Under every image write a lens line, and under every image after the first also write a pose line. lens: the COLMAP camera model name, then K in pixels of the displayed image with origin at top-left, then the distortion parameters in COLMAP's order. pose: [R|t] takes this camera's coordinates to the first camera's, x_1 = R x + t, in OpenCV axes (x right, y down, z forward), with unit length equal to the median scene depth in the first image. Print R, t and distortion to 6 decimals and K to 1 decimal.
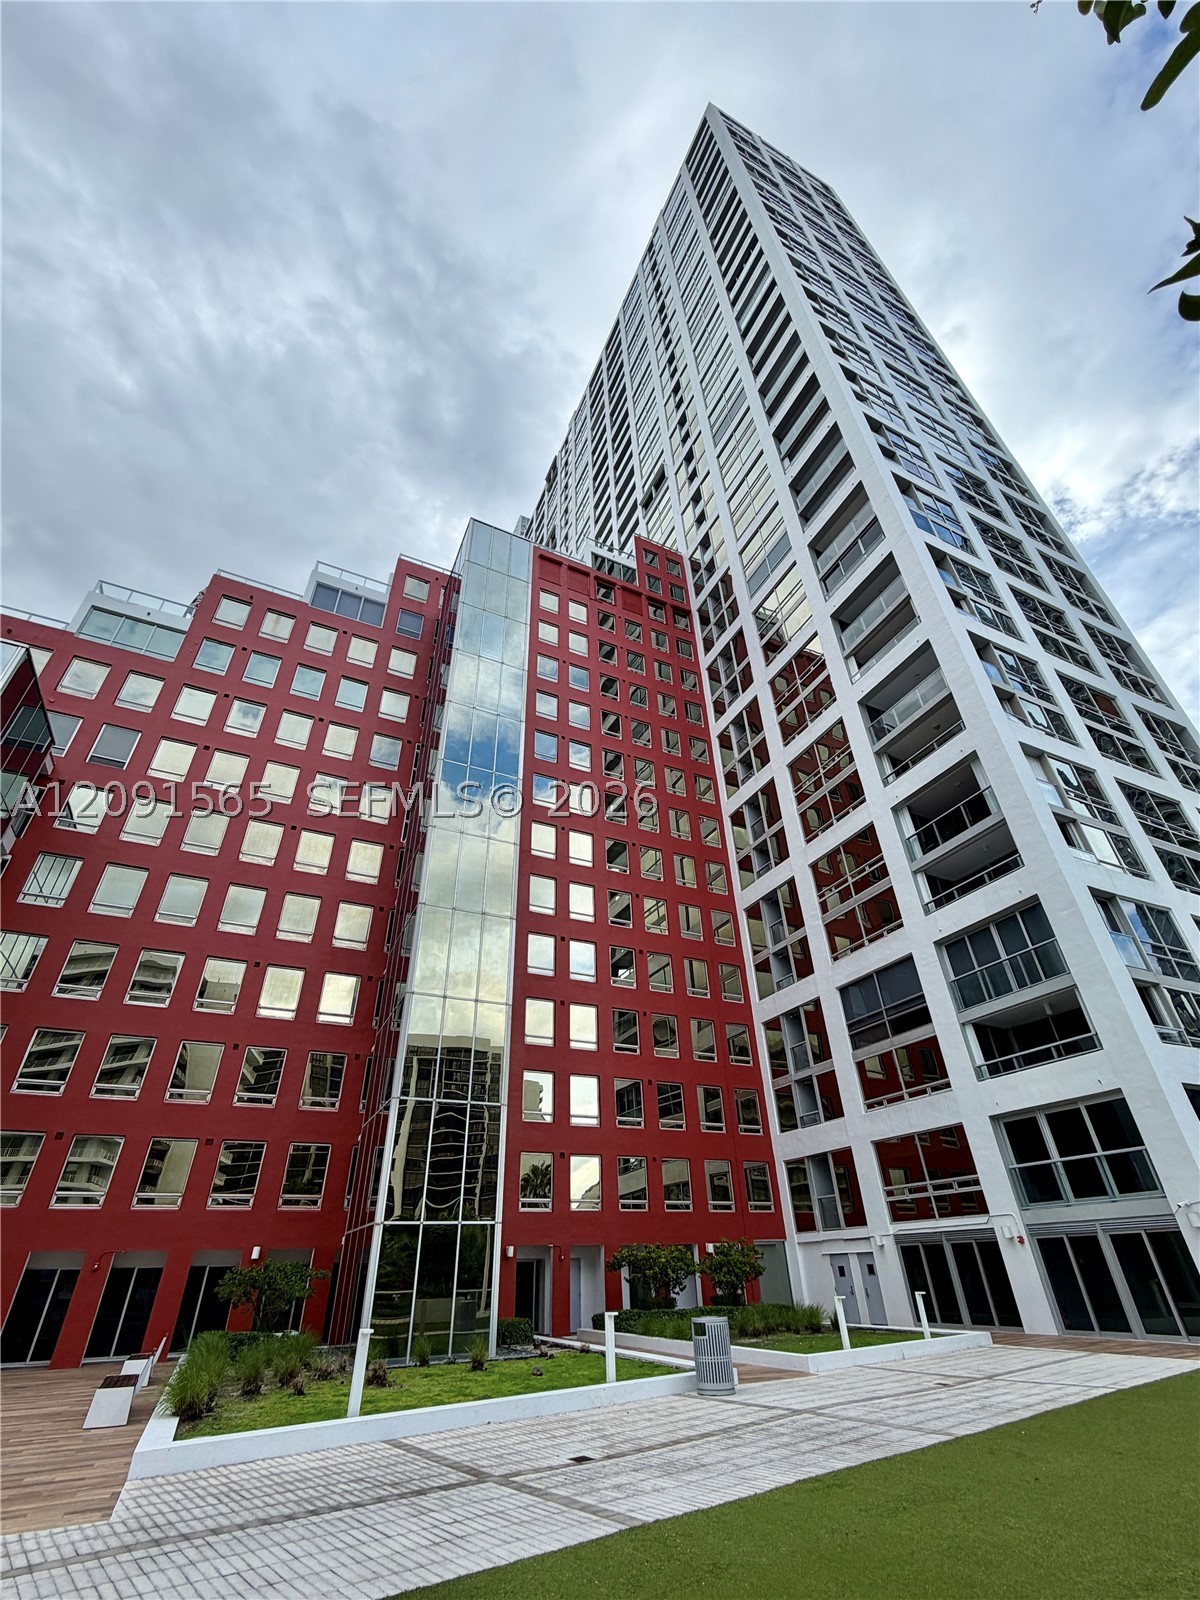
lens RADIAL K [[688.2, 0, 591.3], [0, 688.2, 796.7], [0, 0, 1]] dist [-0.000513, -0.000771]
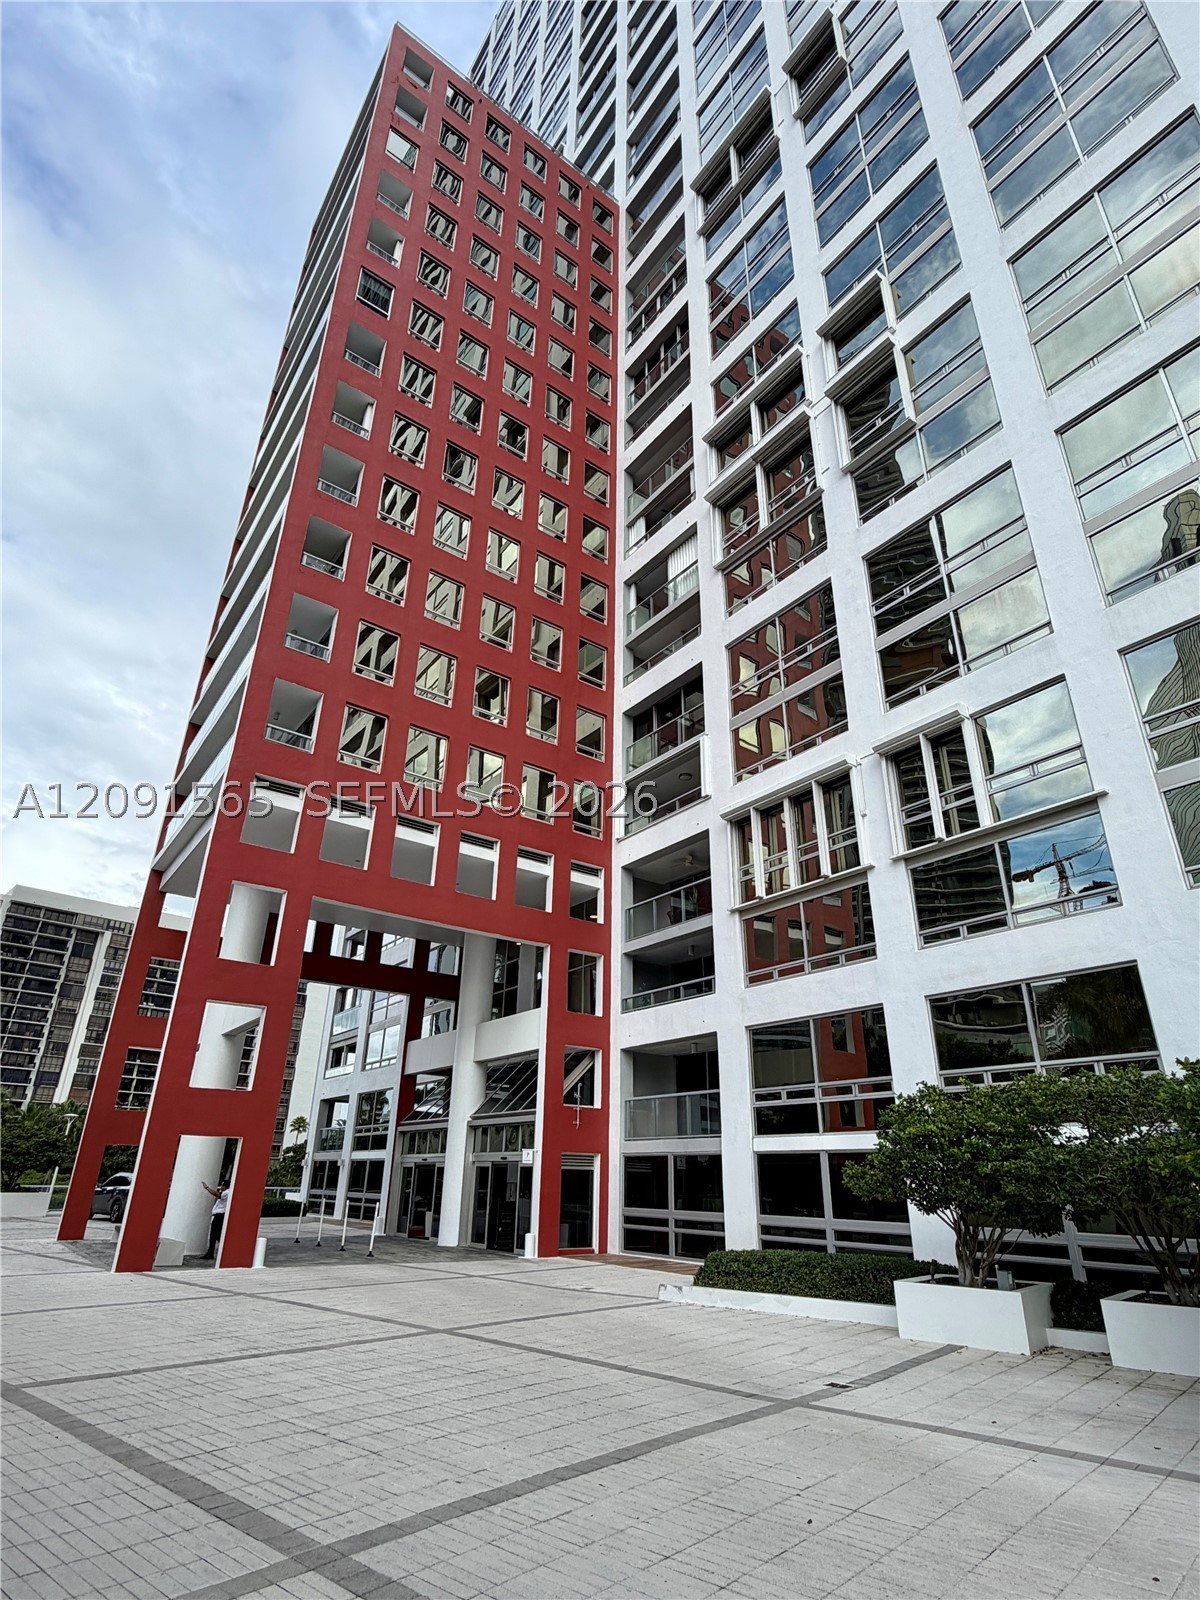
lens RADIAL K [[831.6, 0, 593.5], [0, 831.6, 805.6], [0, 0, 1]] dist [0.000557, 0.001148]
pose [[0.979528, 0.117094, 0.163750, 0.099289], [-0.144040, 0.975927, 0.163764, 0.177705], [-0.140633, -0.183998, 0.972814, 0.264271]]
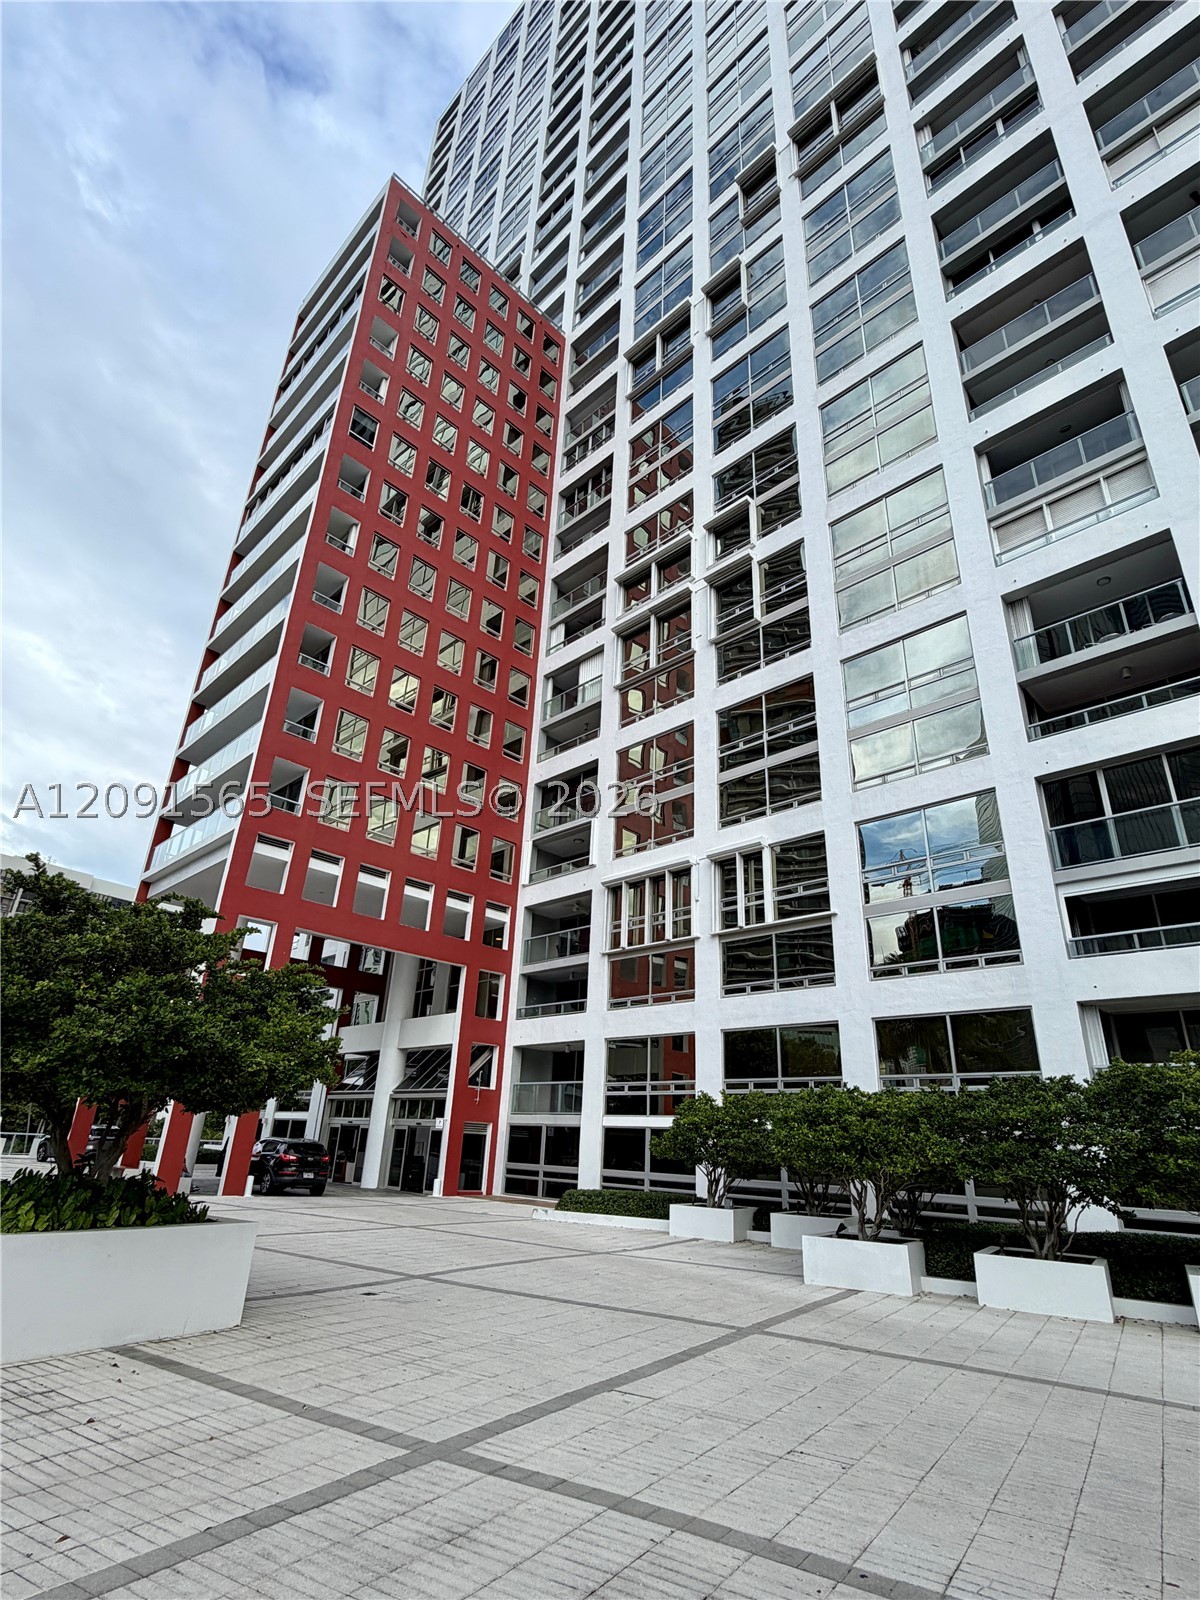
lens RADIAL K [[802.8, 0, 591.5], [0, 802.8, 806.1], [0, 0, 1]] dist [0.005733, -0.000257]
pose [[0.937114, 0.193293, 0.290612, -0.005365], [-0.247777, 0.954854, 0.163893, 0.006435], [-0.245813, -0.225593, 0.942700, 0.009185]]
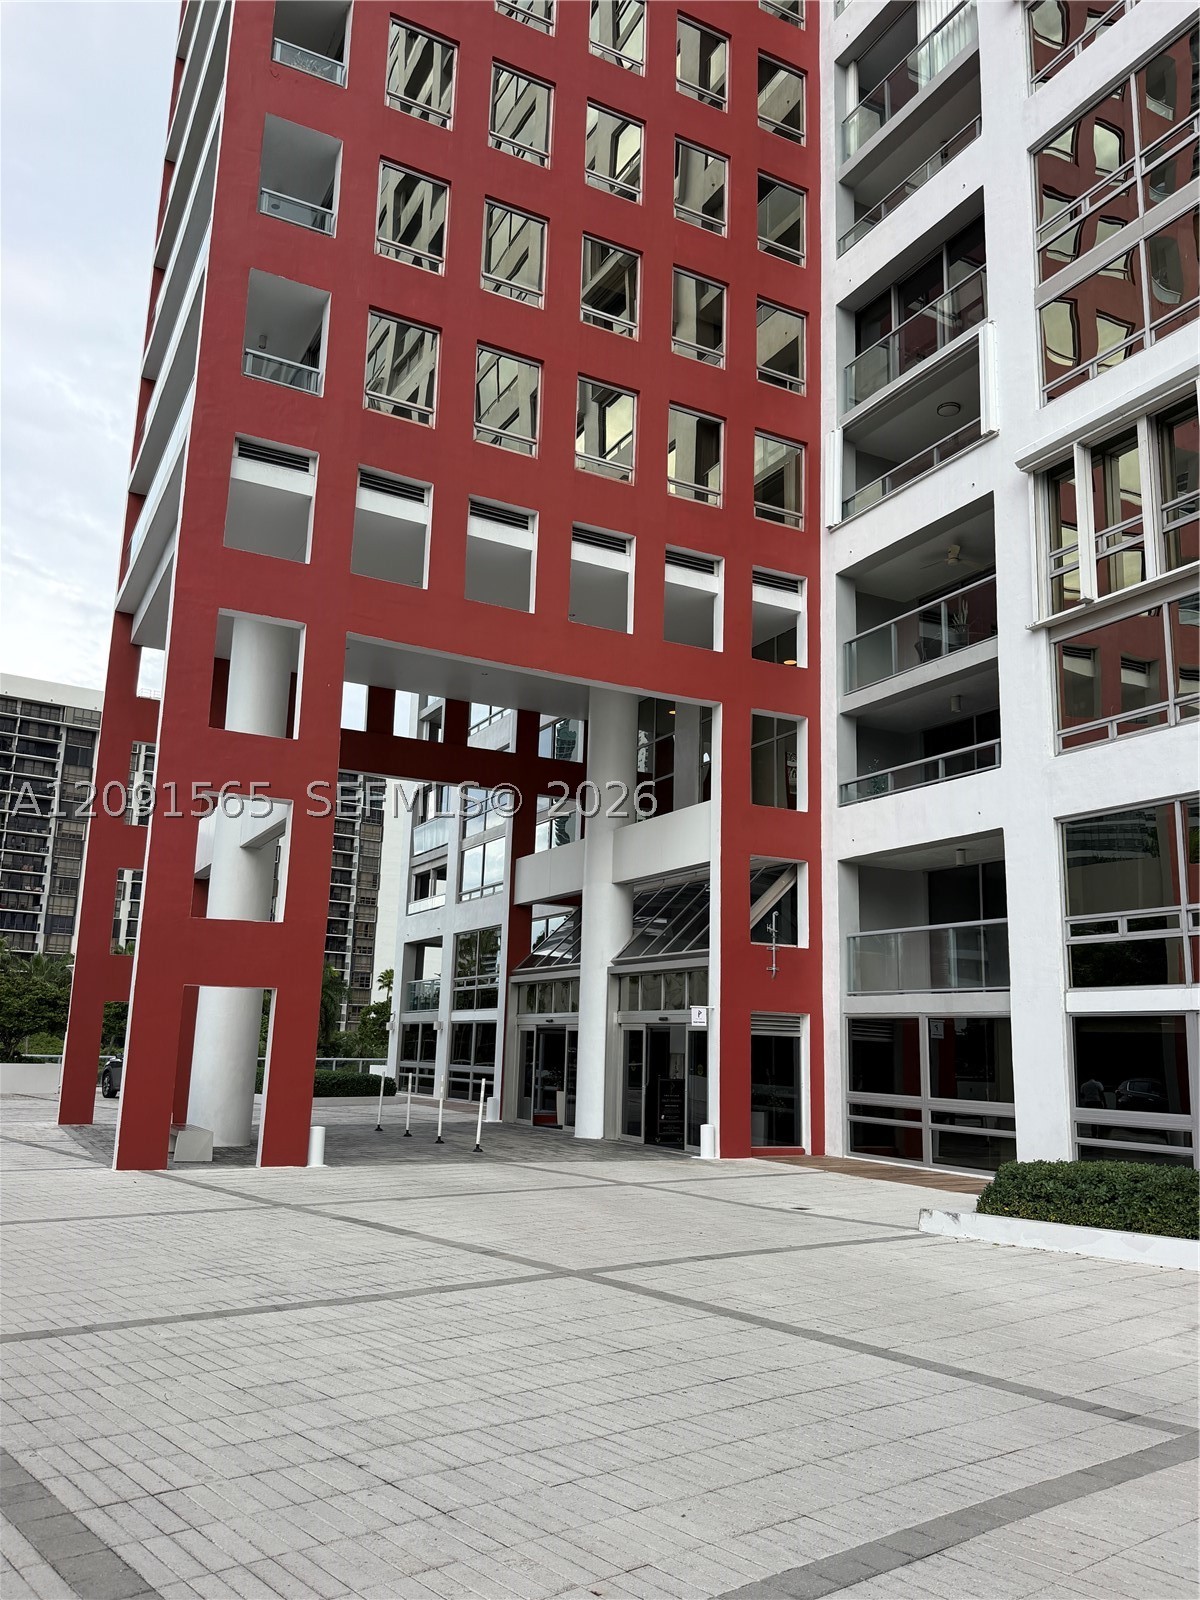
lens RADIAL K [[1208.9, 0, 601.4], [0, 1208.9, 807.6], [0, 0, 1]] dist [0.154779, -0.257755]
pose [[0.997654, 0.056913, 0.038036, 0.109569], [-0.067301, 0.917036, 0.393084, 0.230590], [-0.012509, -0.394721, 0.918716, 0.339006]]
